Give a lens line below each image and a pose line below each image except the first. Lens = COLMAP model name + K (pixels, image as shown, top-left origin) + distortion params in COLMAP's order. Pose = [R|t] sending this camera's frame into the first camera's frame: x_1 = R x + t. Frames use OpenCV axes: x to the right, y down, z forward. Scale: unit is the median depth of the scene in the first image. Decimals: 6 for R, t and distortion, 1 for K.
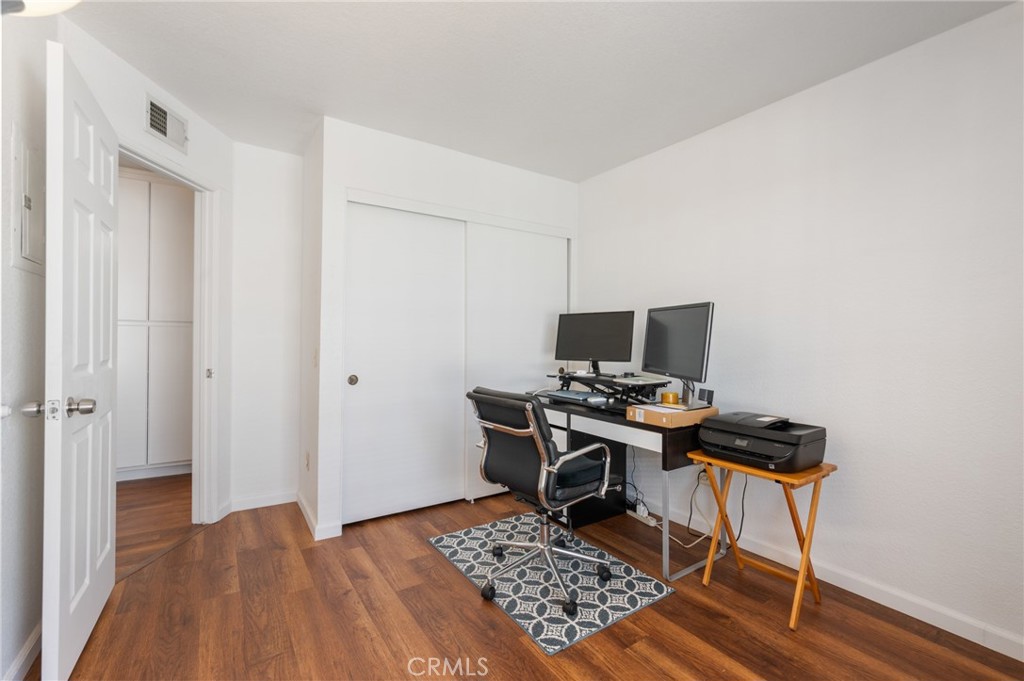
lens RADIAL K [[443.2, 0, 516.1], [0, 443.2, 340.3], [0, 0, 1]] dist [-0.000512, 0.000055]
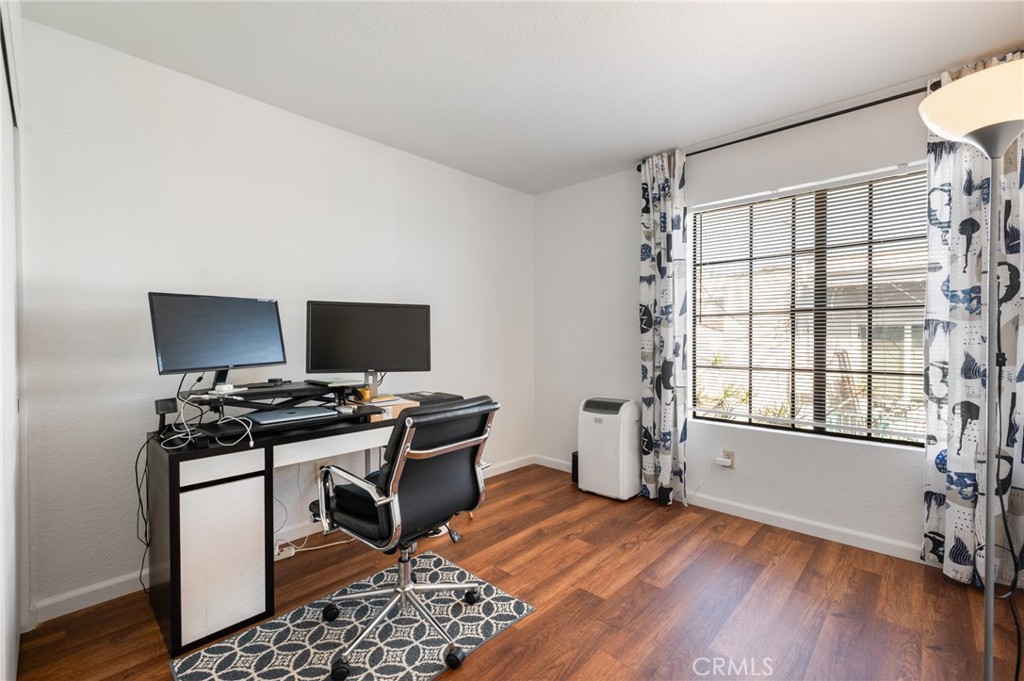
lens RADIAL K [[443.2, 0, 516.1], [0, 443.2, 340.3], [0, 0, 1]] dist [-0.000512, 0.000055]
pose [[-0.218038, -0.020441, 0.975726, -0.811115], [0.001488, 0.999772, 0.021278, -0.014567], [-0.975939, 0.006092, -0.217958, 1.017528]]
